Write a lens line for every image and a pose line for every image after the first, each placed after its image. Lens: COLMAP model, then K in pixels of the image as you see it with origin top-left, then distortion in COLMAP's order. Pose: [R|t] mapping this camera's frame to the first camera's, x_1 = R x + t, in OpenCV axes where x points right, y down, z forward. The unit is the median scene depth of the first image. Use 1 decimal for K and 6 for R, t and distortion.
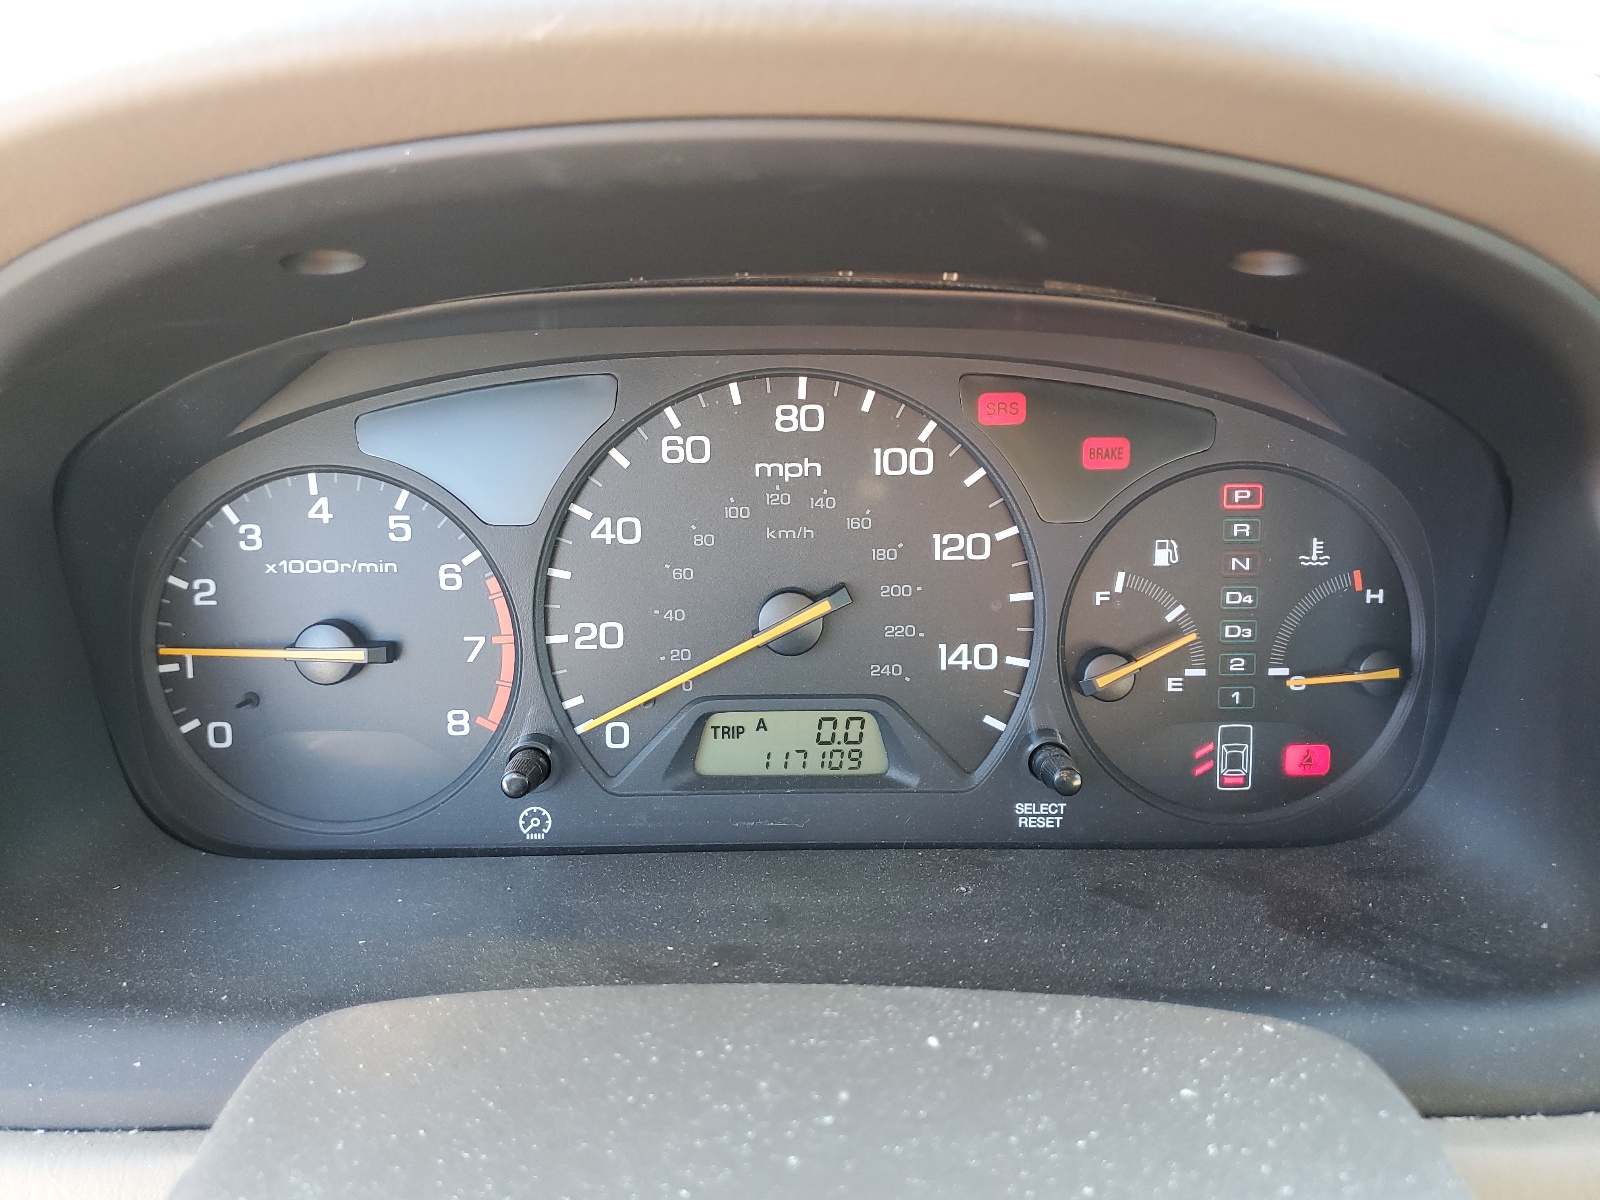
lens RADIAL K [[1216.9, 0, 799.9], [0, 1216.9, 600.8], [0, 0, 1]] dist [-0.002133, -0.001872]
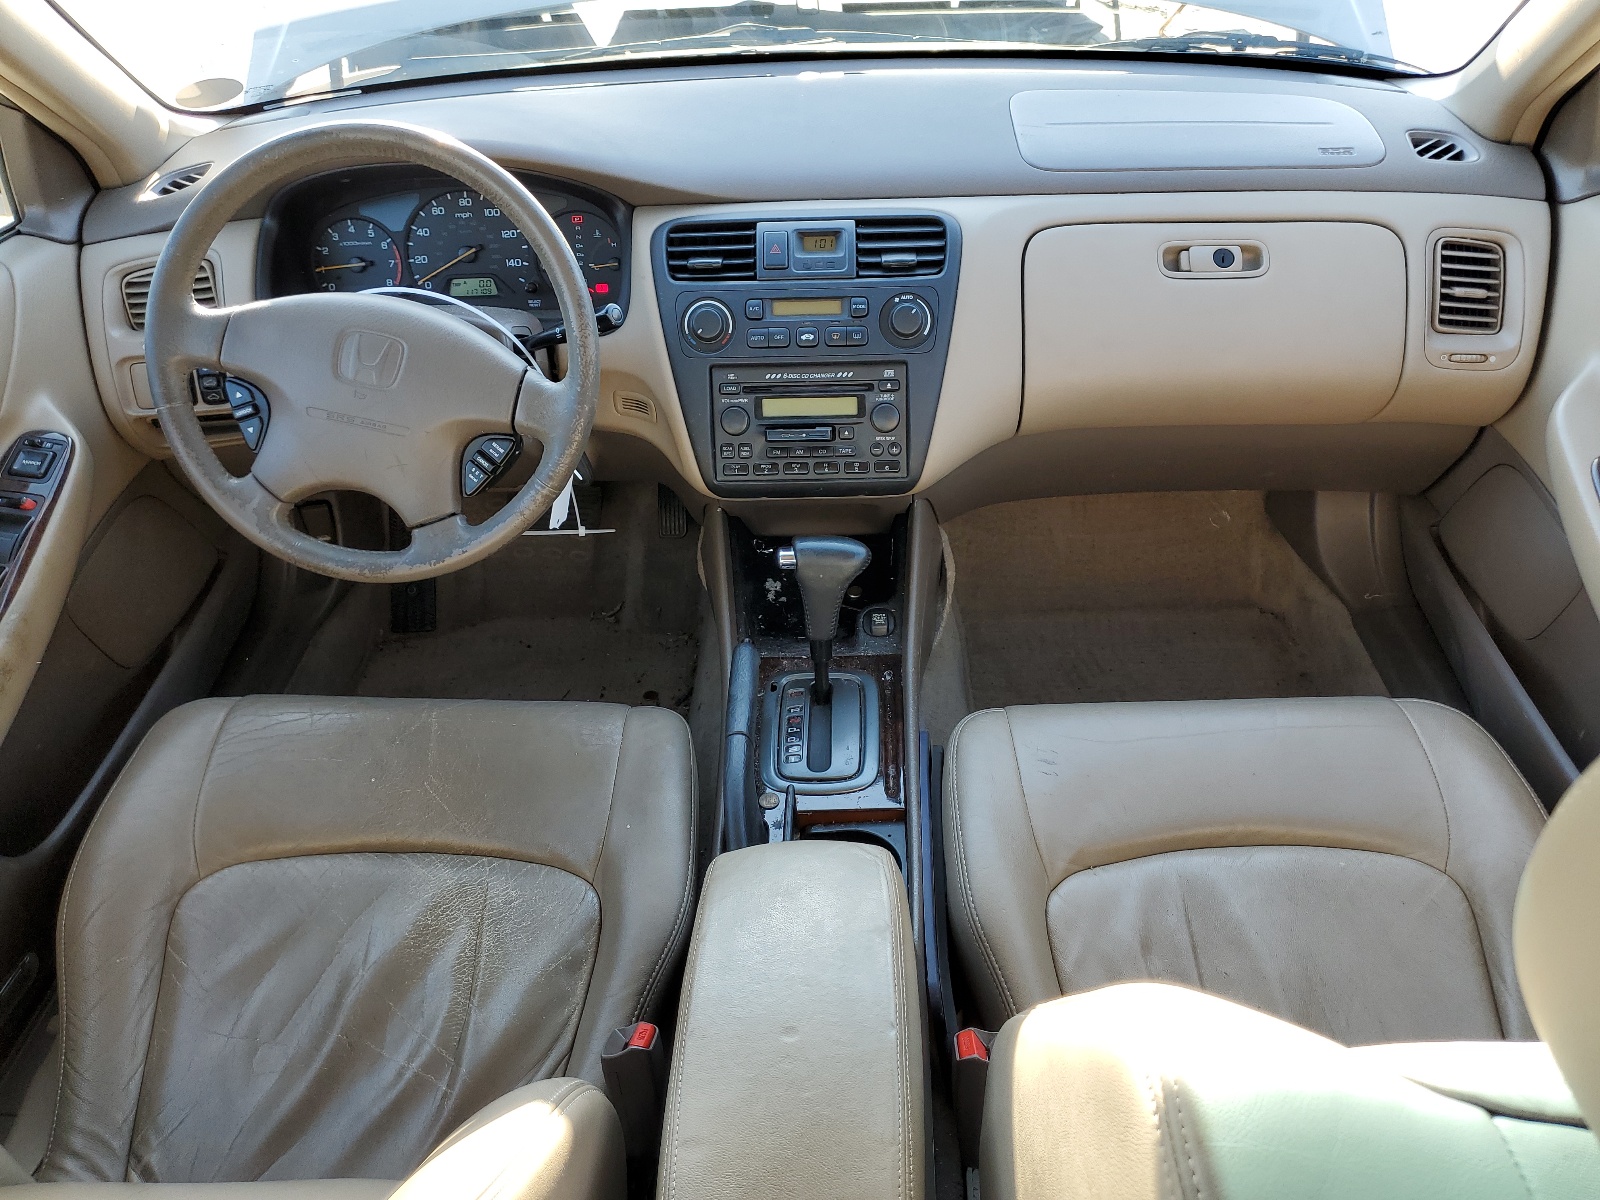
lens RADIAL K [[1216.9, 0, 799.5], [0, 1216.9, 598.9], [0, 0, 1]] dist [-0.002133, -0.001872]
pose [[0.998486, -0.009605, -0.054153, 1.300518], [0.019766, 0.981516, 0.190355, 0.392527], [0.051324, -0.191137, 0.980221, -3.122971]]
